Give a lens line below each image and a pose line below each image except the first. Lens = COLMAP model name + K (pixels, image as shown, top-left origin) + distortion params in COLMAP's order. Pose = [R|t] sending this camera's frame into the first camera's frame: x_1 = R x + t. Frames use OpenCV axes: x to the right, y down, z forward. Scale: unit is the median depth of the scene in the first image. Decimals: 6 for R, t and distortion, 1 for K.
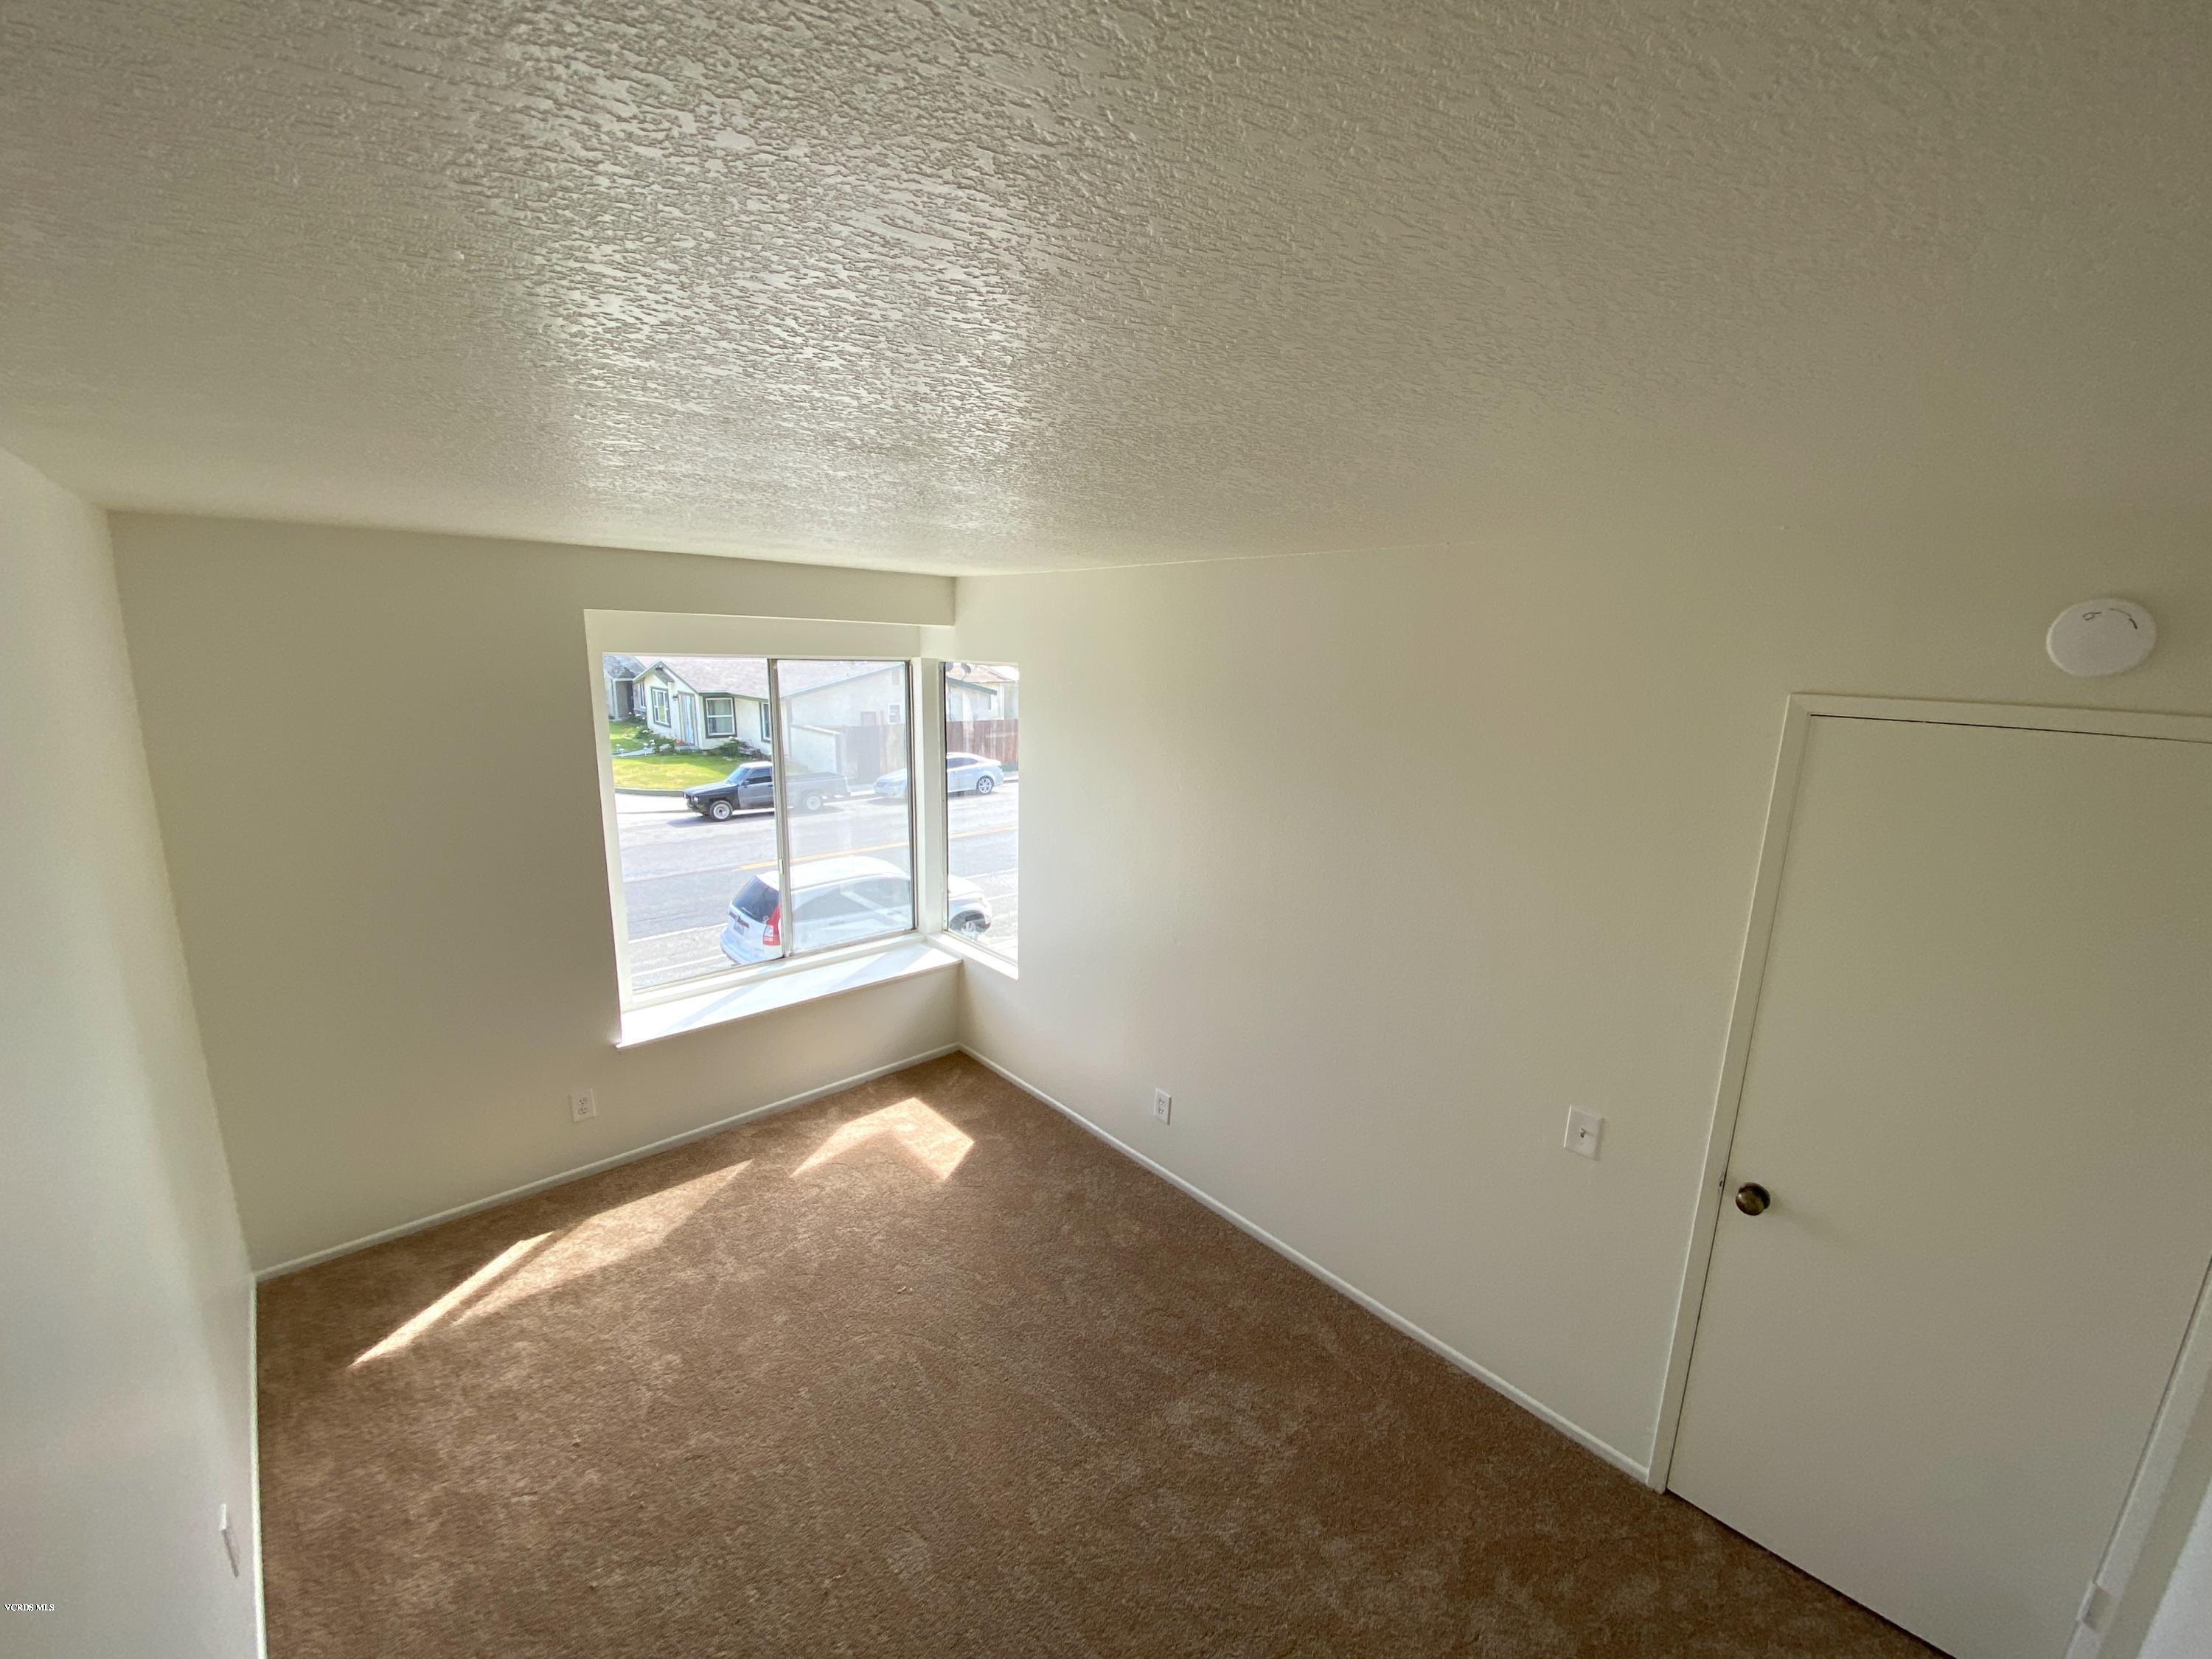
lens RADIAL K [[897.2, 0, 1114.0], [0, 897.2, 829.9], [0, 0, 1]] dist [0.051364, -0.030520]
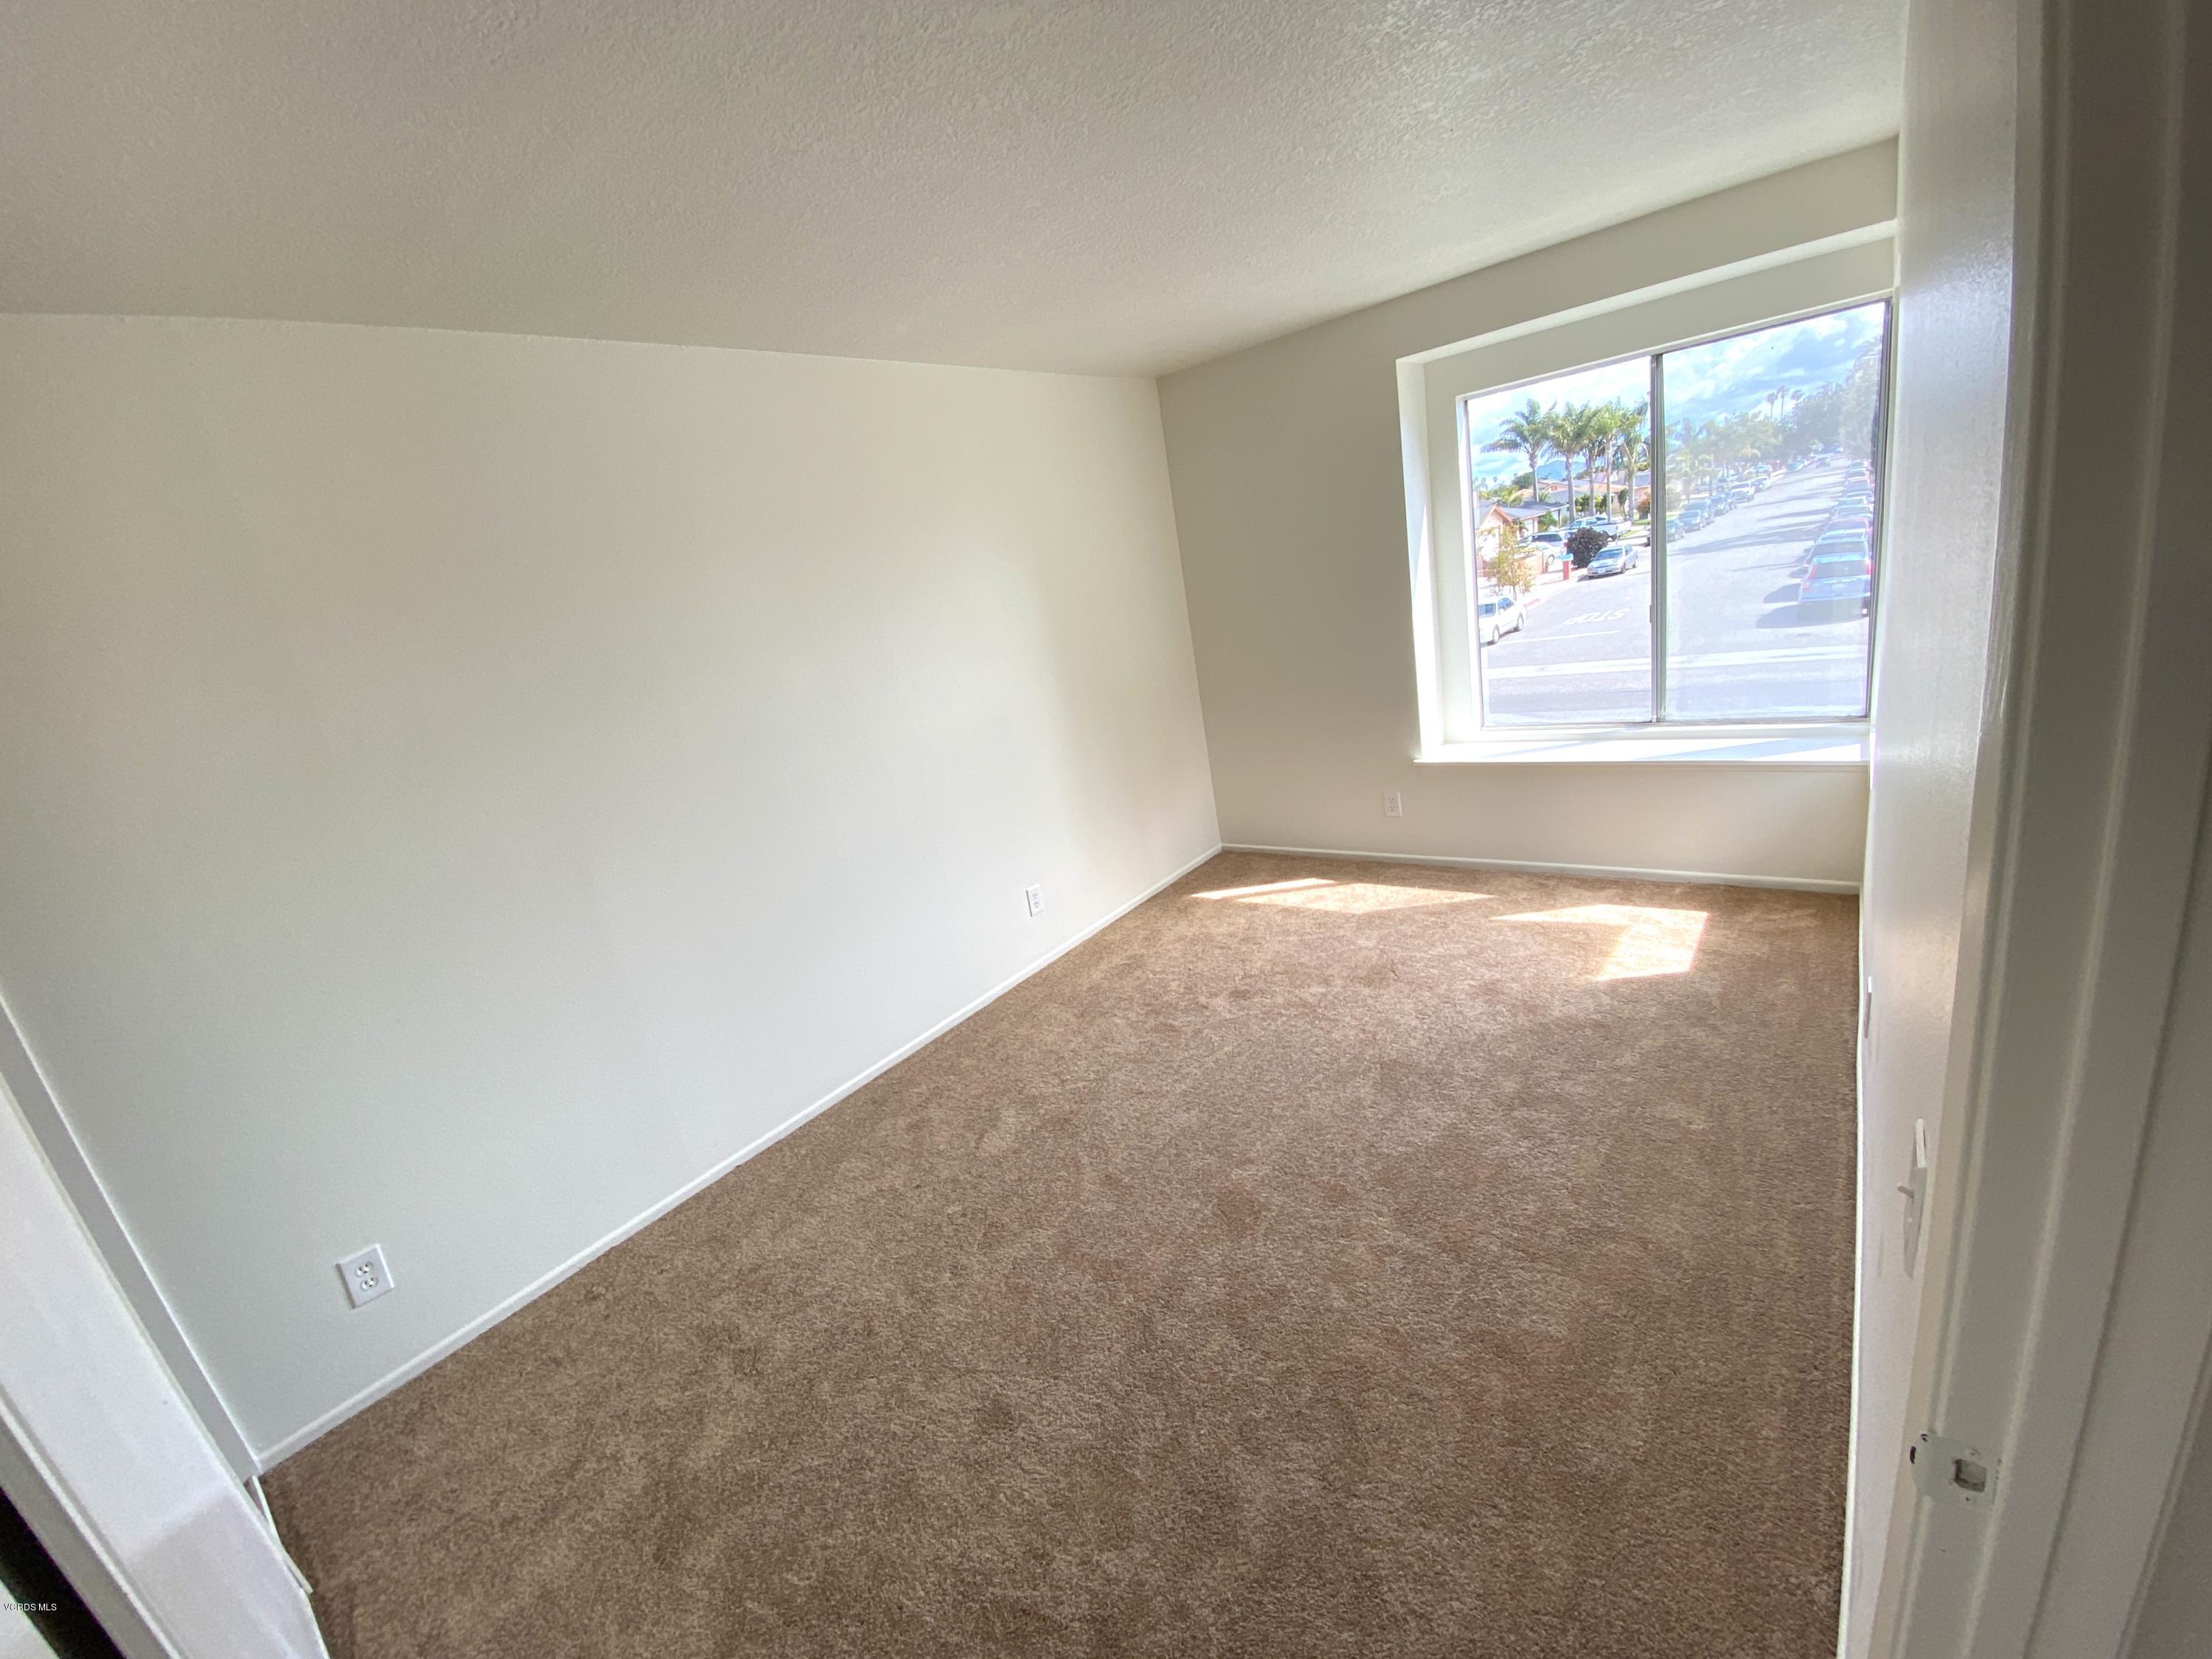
lens RADIAL K [[897.2, 0, 1114.0], [0, 897.2, 829.9], [0, 0, 1]] dist [0.051364, -0.030520]
pose [[0.171184, 0.217236, -0.960991, 0.539753], [-0.034580, 0.976113, 0.214494, 0.091627], [0.984632, -0.003487, 0.174607, 0.433902]]
